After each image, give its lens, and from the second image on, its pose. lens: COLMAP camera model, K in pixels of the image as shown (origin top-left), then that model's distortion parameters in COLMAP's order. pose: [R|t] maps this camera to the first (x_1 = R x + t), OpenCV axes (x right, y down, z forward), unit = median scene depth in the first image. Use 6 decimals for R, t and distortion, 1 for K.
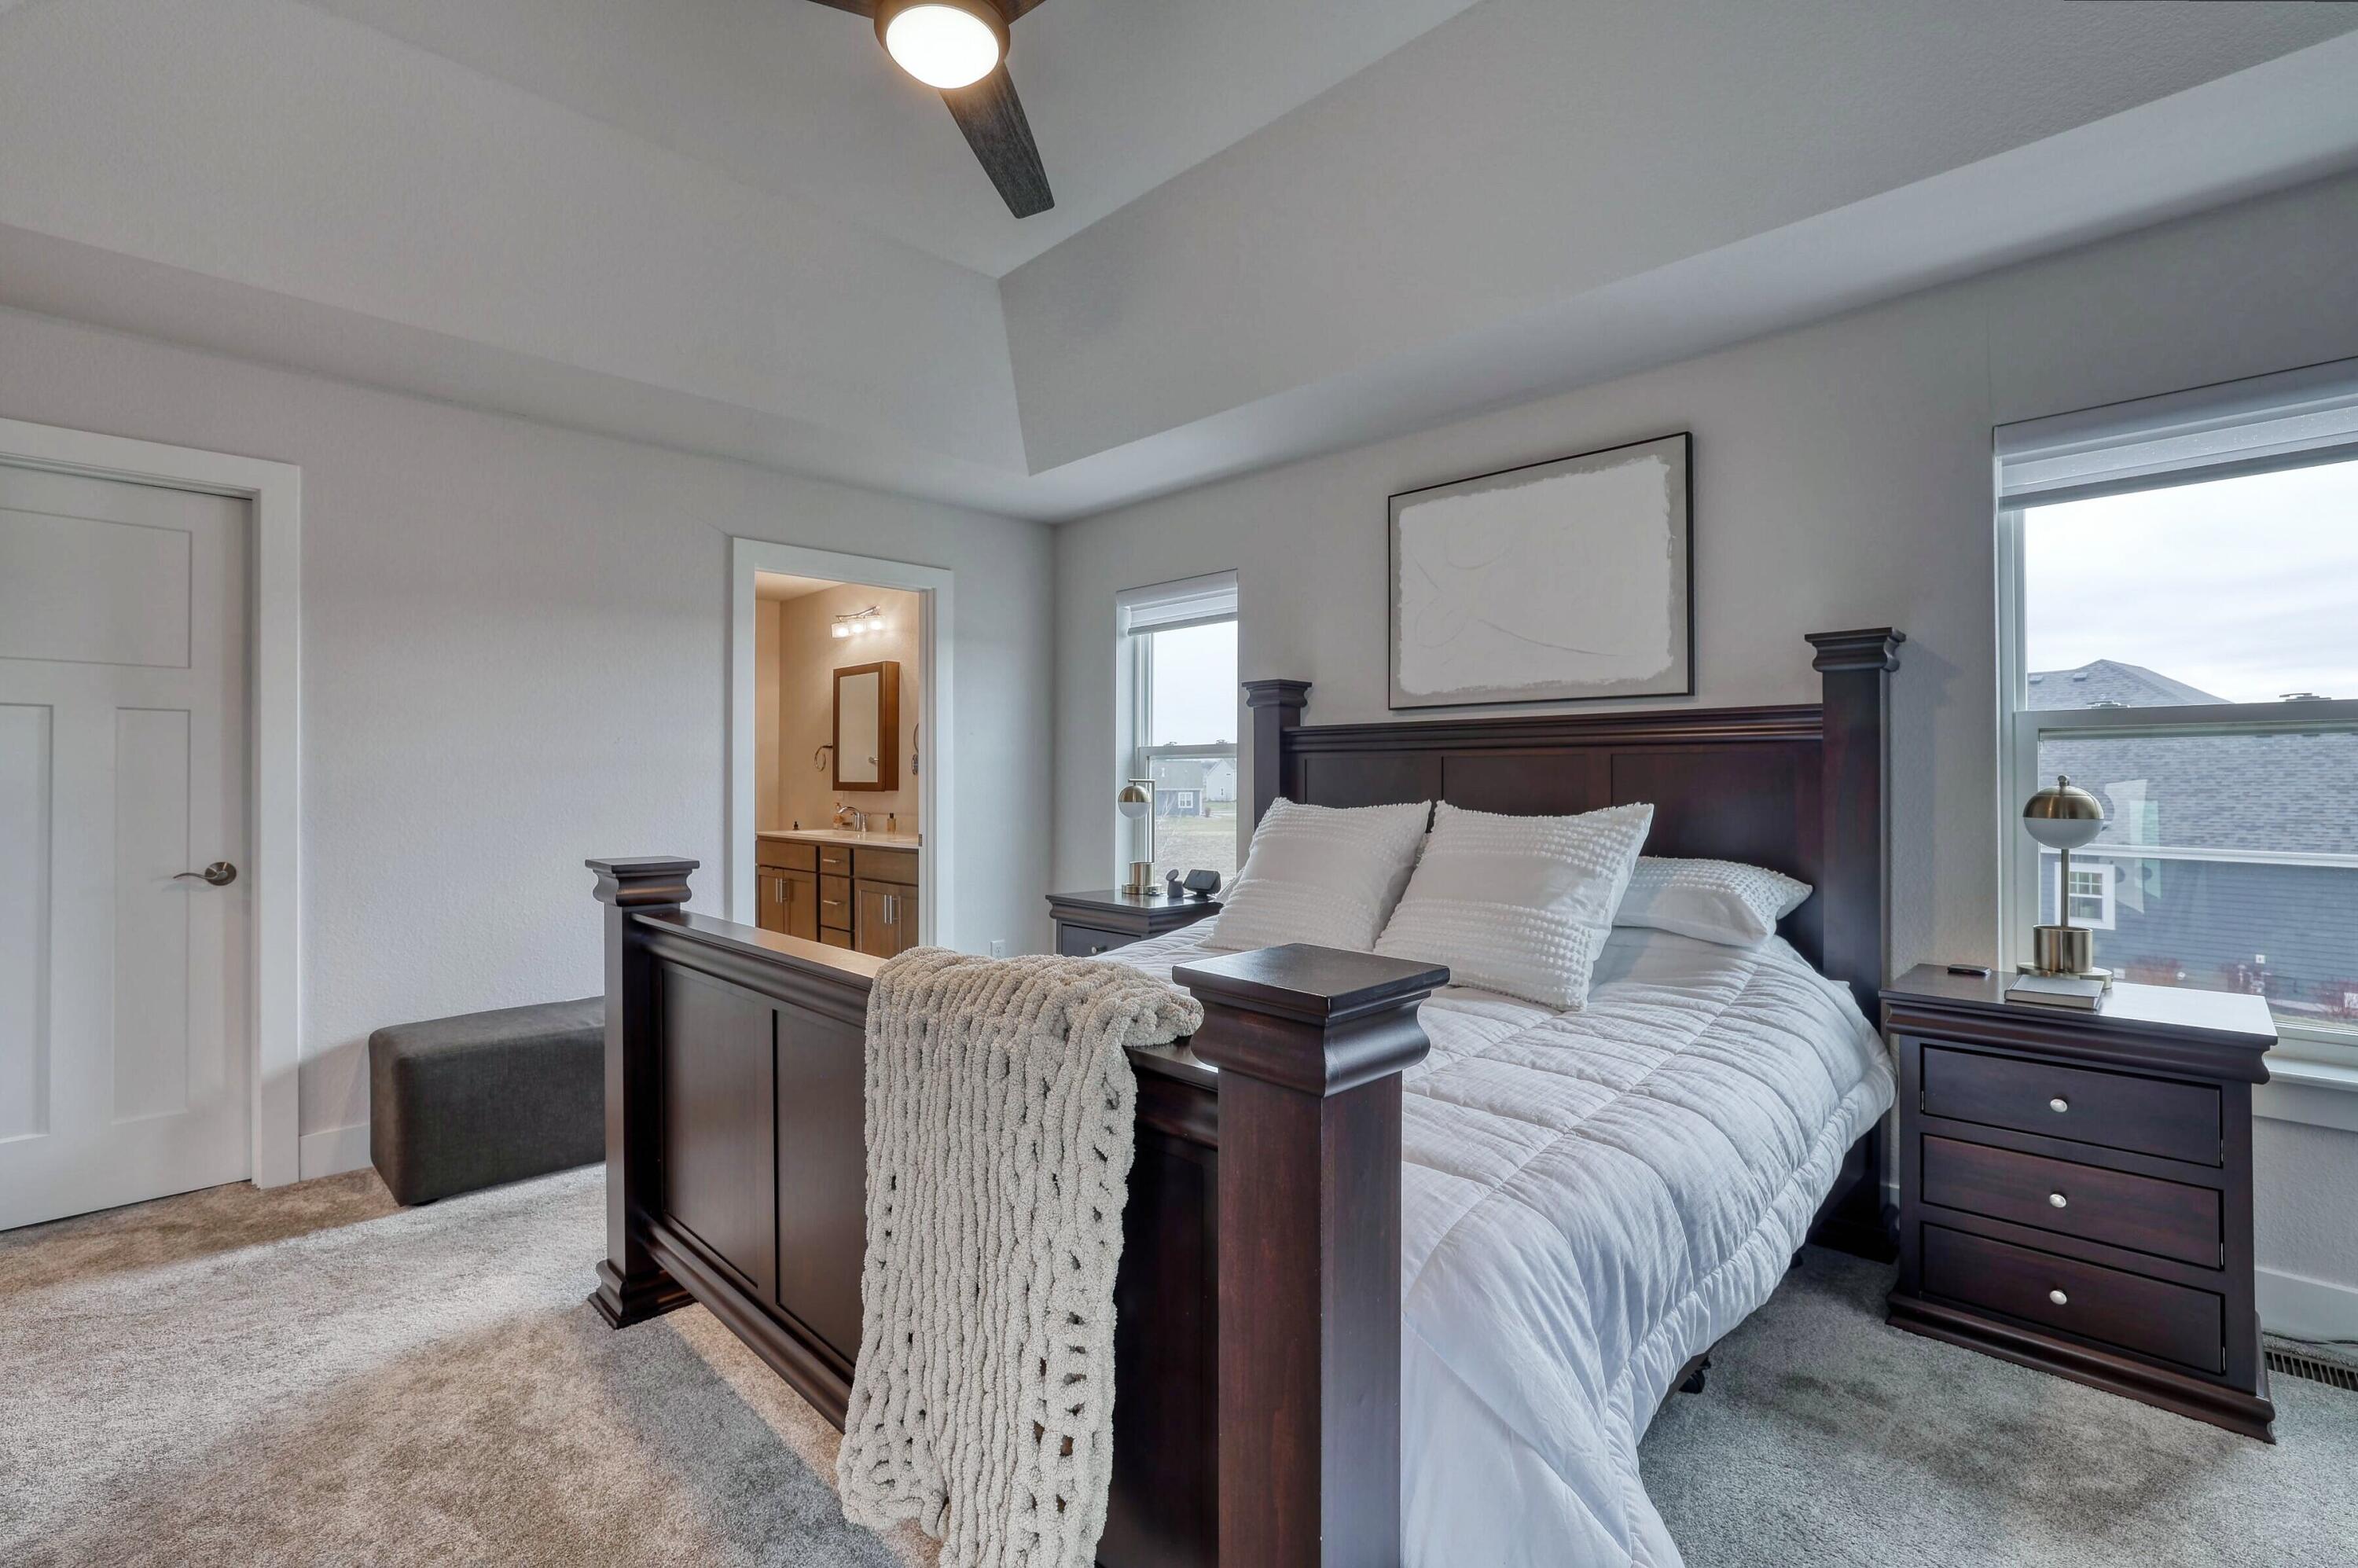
lens RADIAL K [[1046.6, 0, 1171.2], [0, 1046.6, 779.1], [0, 0, 1]] dist [-0.001366, -0.000054]
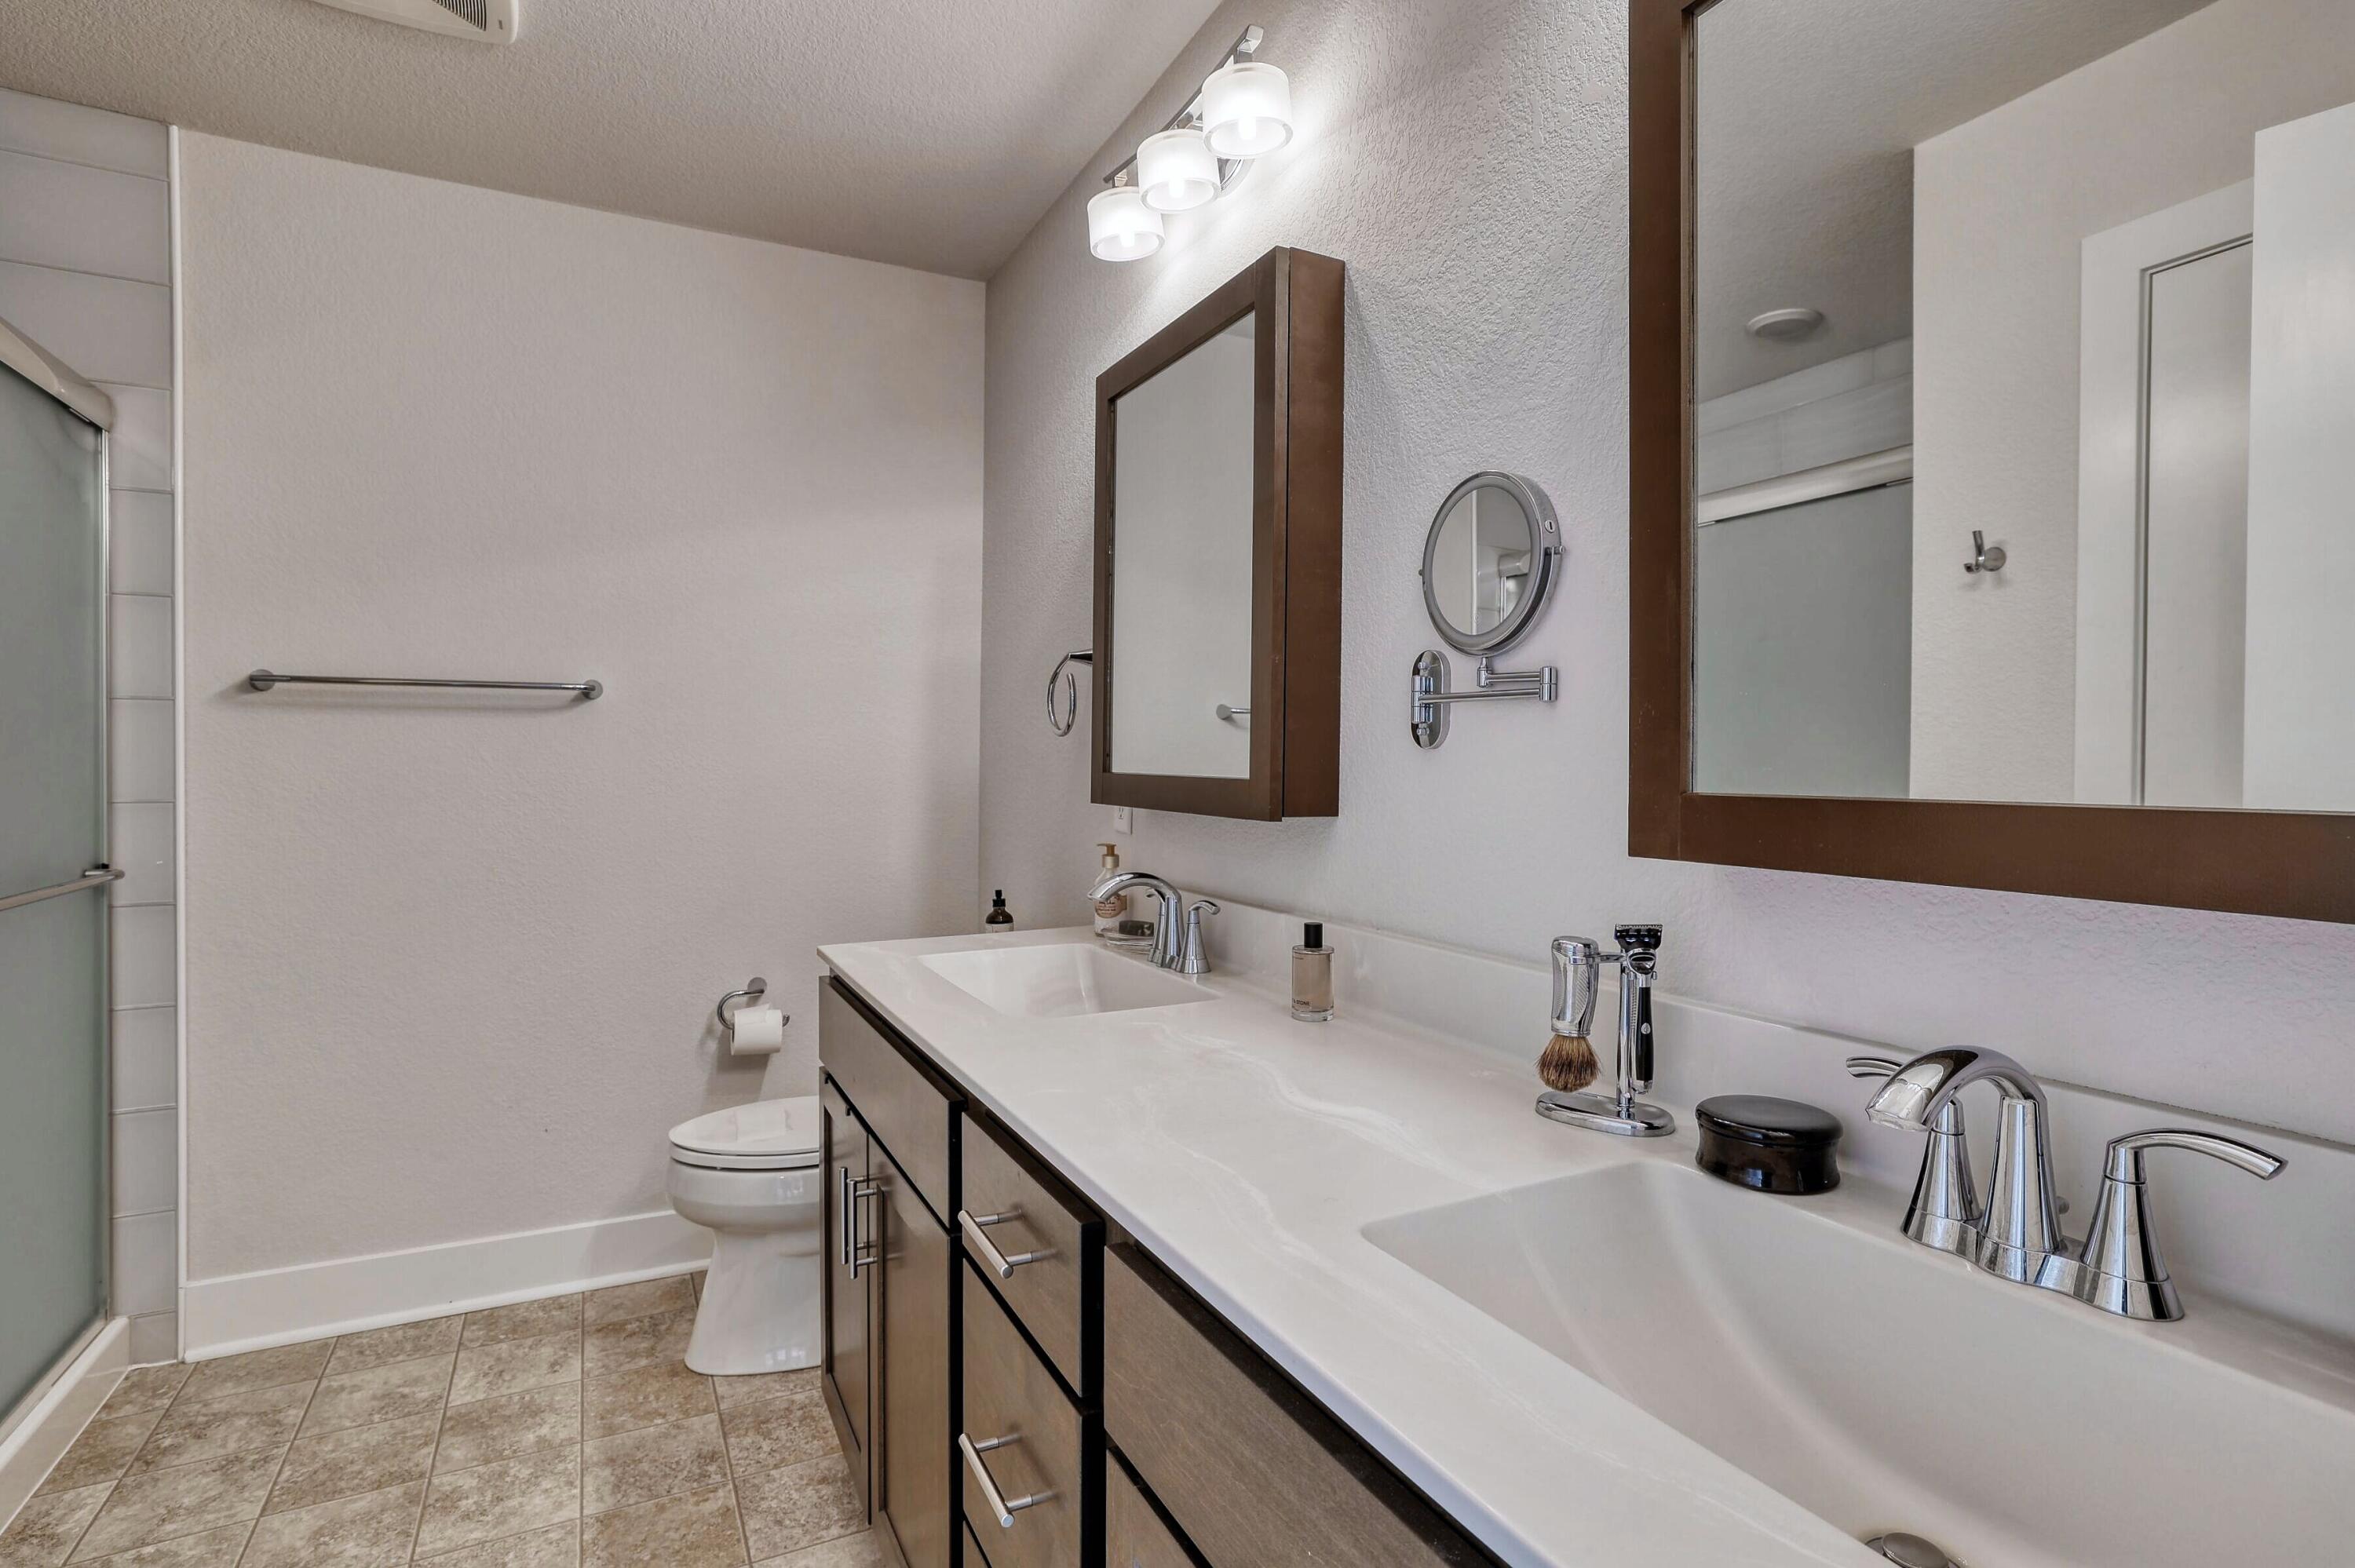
lens RADIAL K [[1140.7, 0, 1178.6], [0, 1140.7, 776.0], [0, 0, 1]] dist [0.003158, 0.005209]
pose [[0.947495, 0.005530, -0.319722, -0.241125], [-0.002163, 0.999938, 0.010886, -0.000120], [0.319762, -0.009623, 0.947449, 0.850356]]
